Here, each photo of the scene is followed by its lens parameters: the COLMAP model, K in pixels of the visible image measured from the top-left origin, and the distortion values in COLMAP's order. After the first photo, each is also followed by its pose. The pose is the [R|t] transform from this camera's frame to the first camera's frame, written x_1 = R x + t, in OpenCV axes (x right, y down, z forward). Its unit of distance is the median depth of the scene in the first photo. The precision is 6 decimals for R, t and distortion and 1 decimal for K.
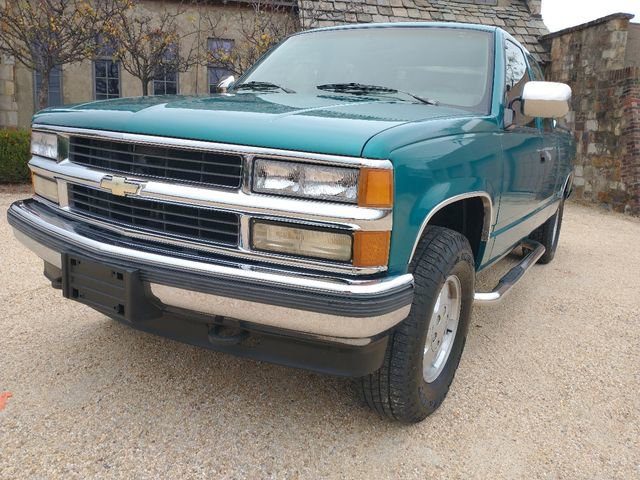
lens RADIAL K [[516.1, 0, 320.0], [0, 516.1, 240.0], [0, 0, 1]] dist [0.039499, -0.076258]
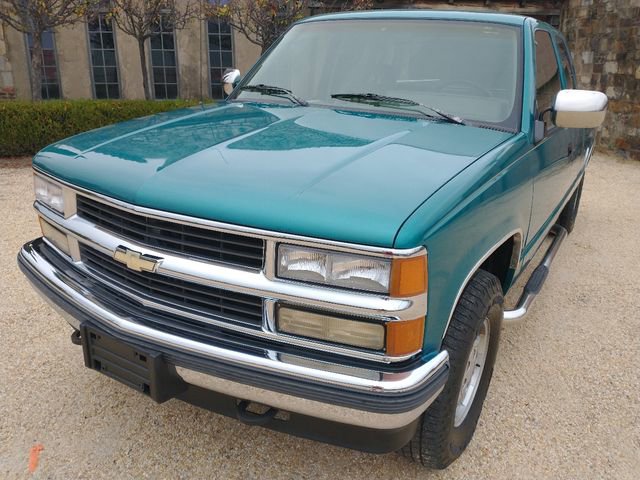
lens RADIAL K [[516.1, 0, 320.0], [0, 516.1, 240.0], [0, 0, 1]] dist [0.039499, -0.076258]
pose [[0.999346, -0.032635, -0.015594, -0.026847], [0.034326, 0.991620, 0.124543, -0.209034], [0.011399, -0.124996, 0.992092, 0.056616]]
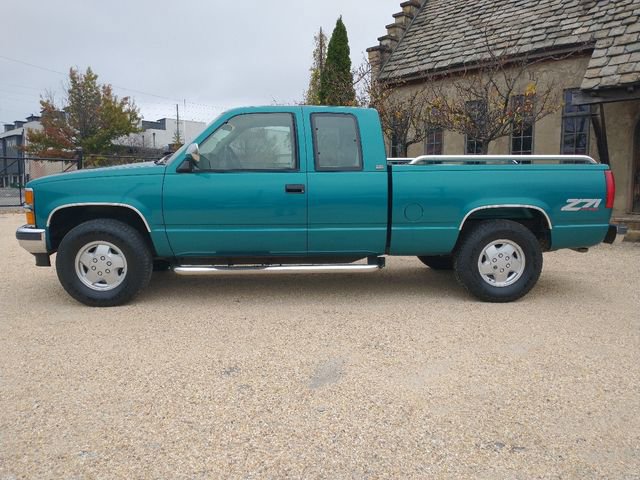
lens RADIAL K [[516.1, 0, 320.0], [0, 516.1, 240.0], [0, 0, 1]] dist [0.039499, -0.076258]
pose [[0.567354, 0.043713, -0.822313, 2.581039], [-0.131561, 0.990575, -0.038112, 0.026031], [0.812897, 0.129807, 0.567758, 0.508106]]
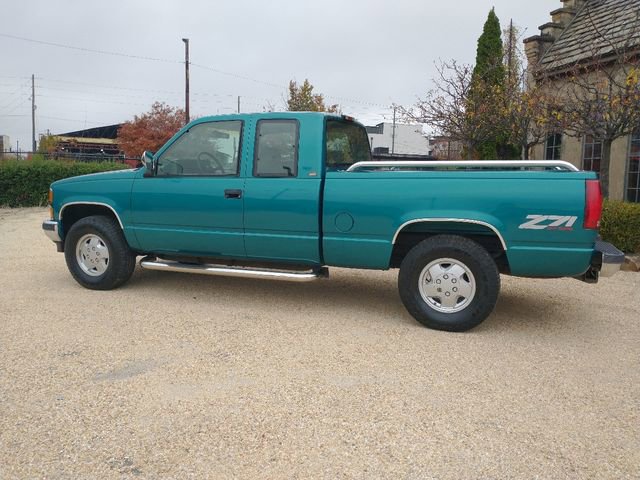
lens RADIAL K [[516.1, 0, 320.0], [0, 516.1, 240.0], [0, 0, 1]] dist [0.039499, -0.076258]
pose [[0.175024, 0.063382, -0.982522, 3.011650], [-0.196832, 0.980033, 0.028158, -0.200897], [0.964688, 0.188464, 0.184005, 1.631562]]
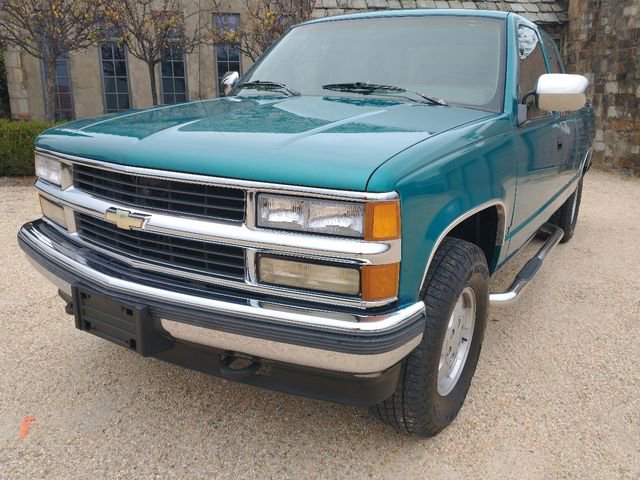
lens RADIAL K [[516.1, 0, 320.0], [0, 516.1, 240.0], [0, 0, 1]] dist [0.039499, -0.076258]
pose [[0.998760, -0.036844, -0.033491, 0.015685], [0.038888, 0.997281, 0.062590, -0.094546], [0.031094, -0.063815, 0.997477, 0.018627]]
